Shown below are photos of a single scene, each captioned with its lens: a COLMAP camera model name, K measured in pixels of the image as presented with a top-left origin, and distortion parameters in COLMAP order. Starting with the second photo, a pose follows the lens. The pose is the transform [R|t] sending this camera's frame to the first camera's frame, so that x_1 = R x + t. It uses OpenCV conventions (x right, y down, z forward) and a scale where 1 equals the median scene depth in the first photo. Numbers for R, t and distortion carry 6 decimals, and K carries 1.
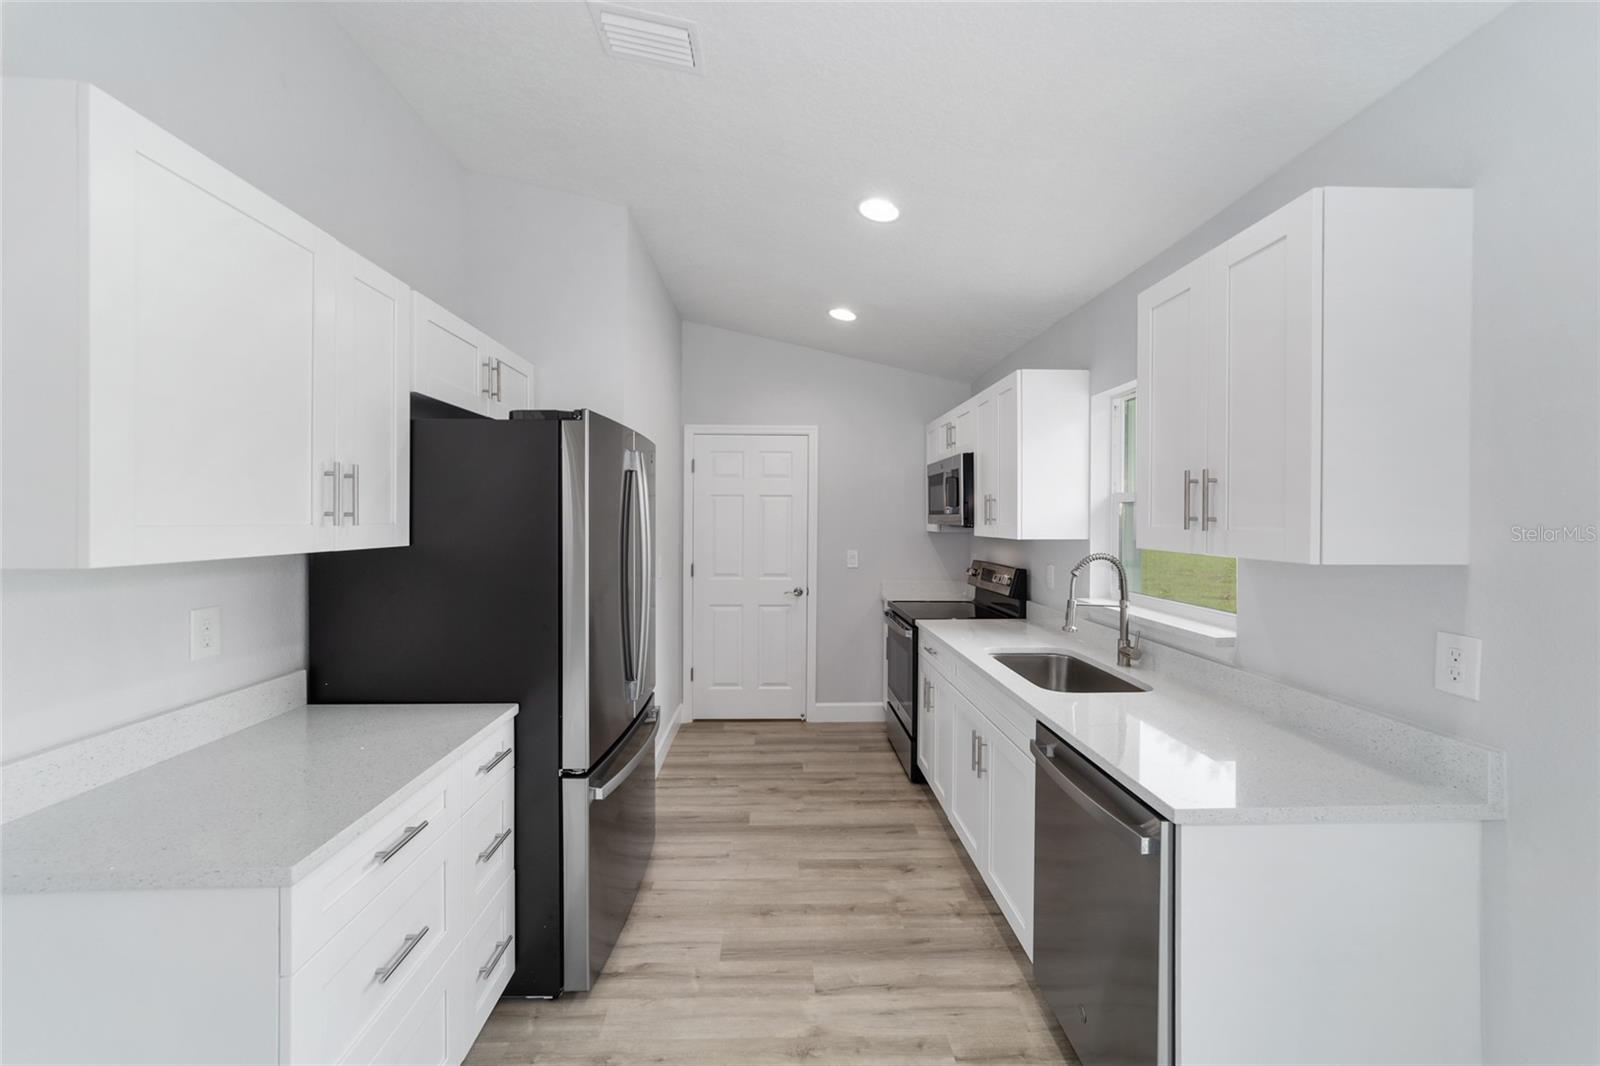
lens RADIAL K [[615.5, 0, 794.6], [0, 615.5, 520.6], [0, 0, 1]] dist [-0.018198, 0.008015]
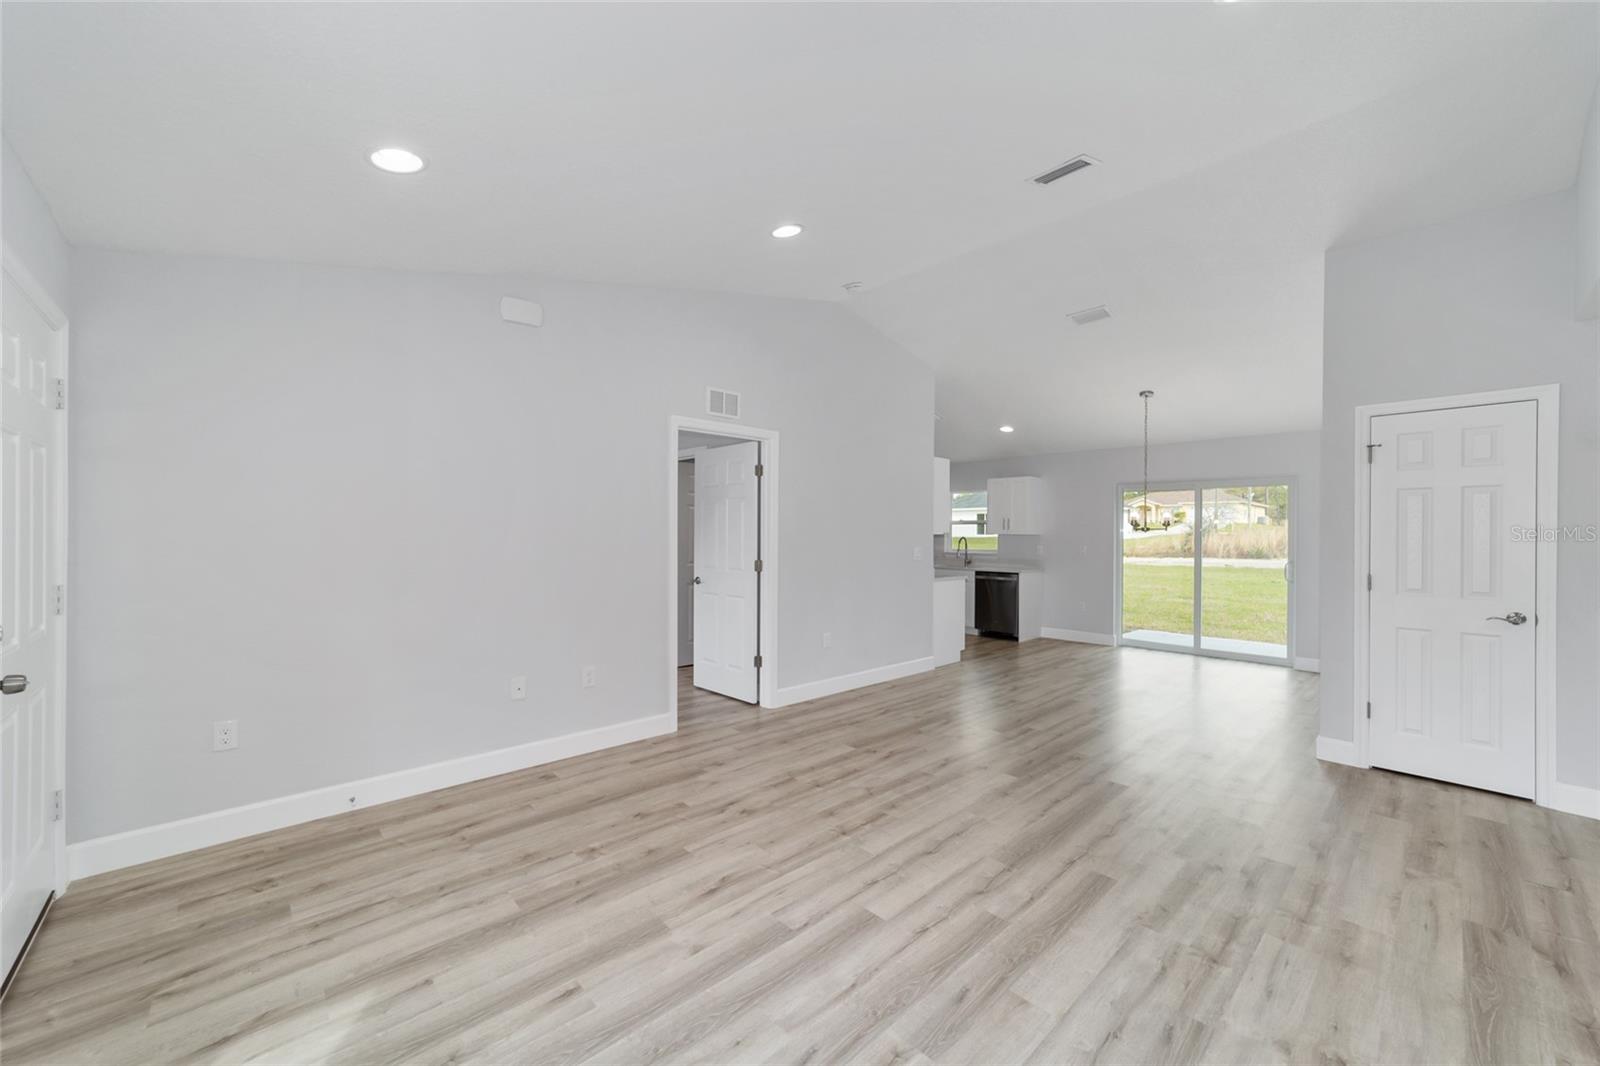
lens RADIAL K [[615.5, 0, 793.7], [0, 615.5, 541.9], [0, 0, 1]] dist [-0.018198, 0.008015]
pose [[0.758189, -0.004117, 0.652021, -2.838970], [-0.001832, 0.999963, 0.008443, 0.053579], [-0.652032, -0.007596, 0.758153, -1.240061]]
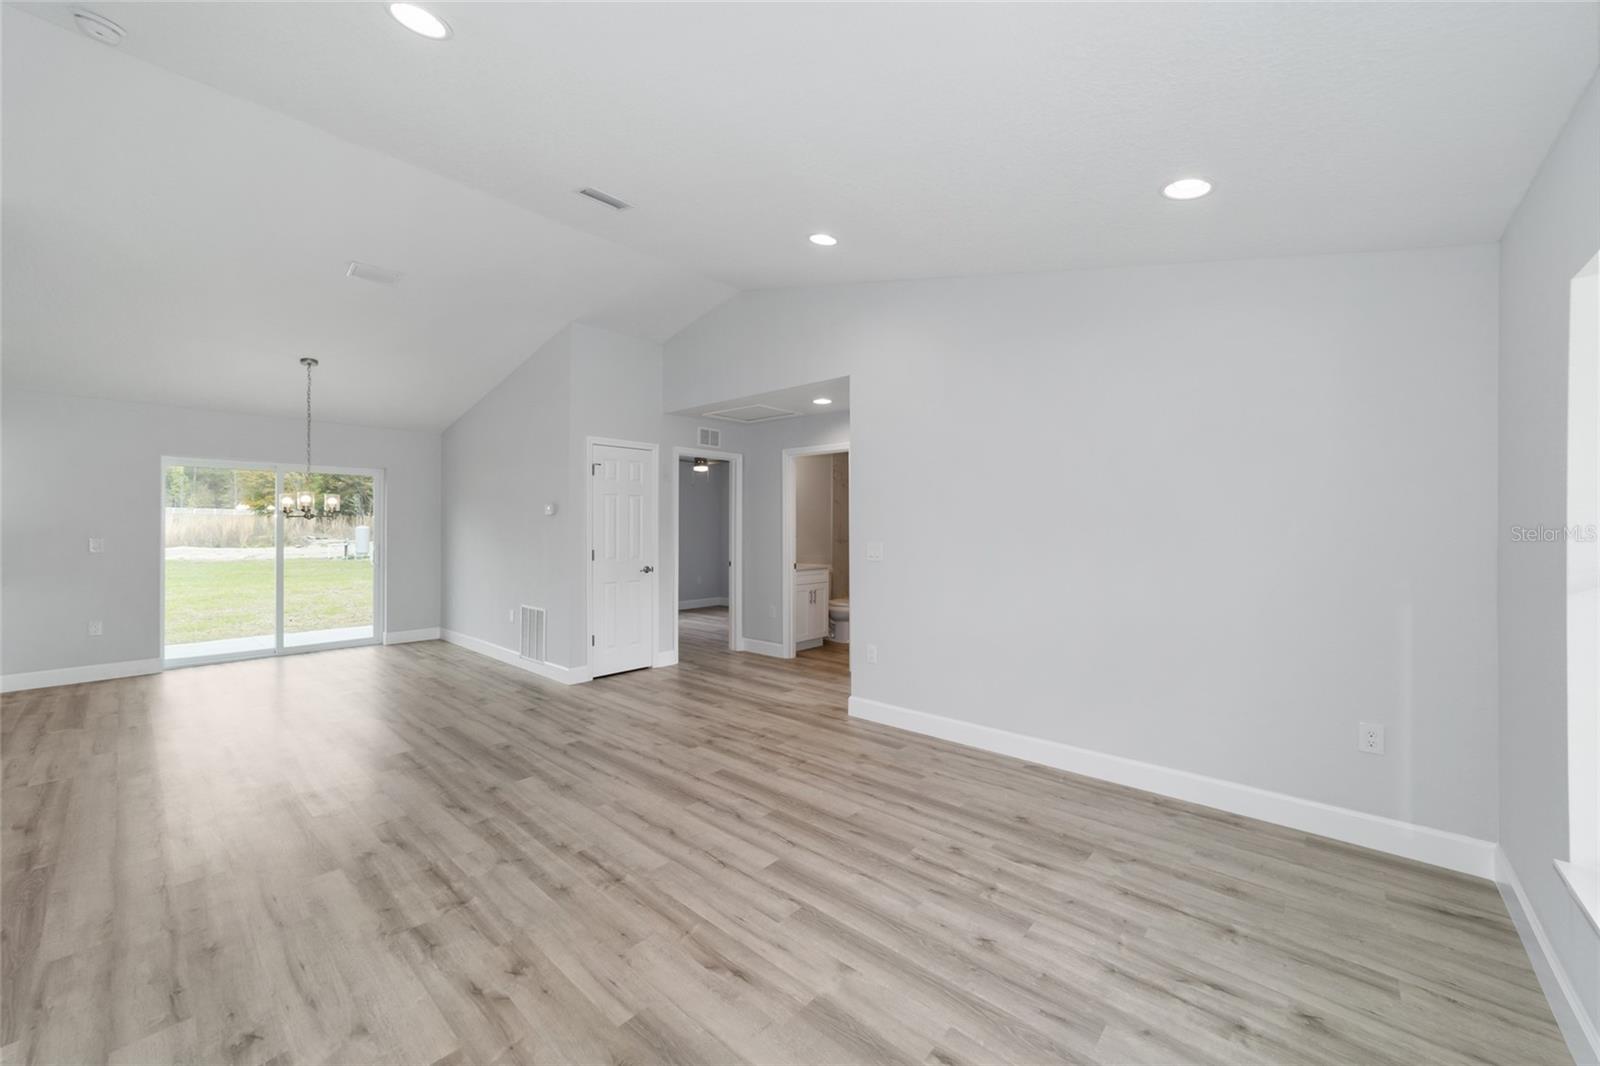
lens RADIAL K [[615.5, 0, 799.0], [0, 615.5, 526.8], [0, 0, 1]] dist [-0.018198, 0.008015]
pose [[-0.726045, -0.004362, 0.687633, -2.894339], [-0.000283, 0.999982, 0.006044, 0.044645], [-0.687647, 0.004193, -0.726033, 0.134929]]
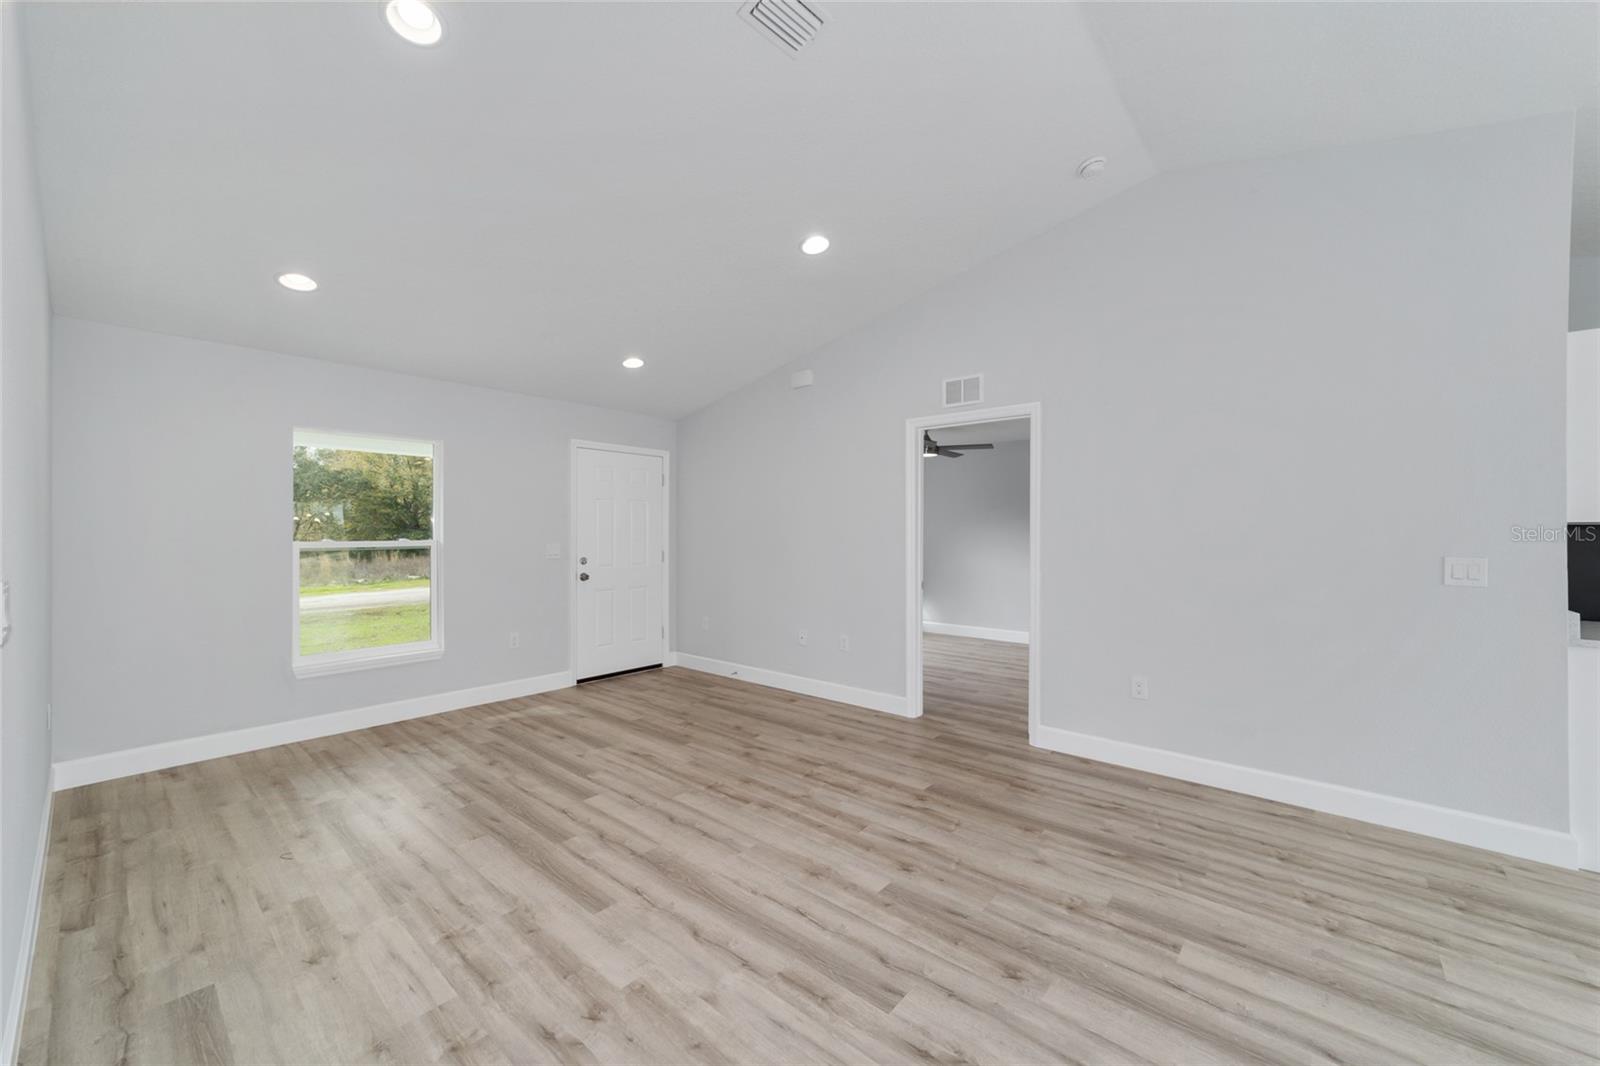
lens RADIAL K [[615.5, 0, 794.1], [0, 615.5, 532.5], [0, 0, 1]] dist [-0.018198, 0.008015]
pose [[0.733845, 0.001402, -0.679316, -0.891029], [-0.004642, 0.999985, -0.002951, 0.061287], [0.679302, 0.005319, 0.733840, -1.291933]]
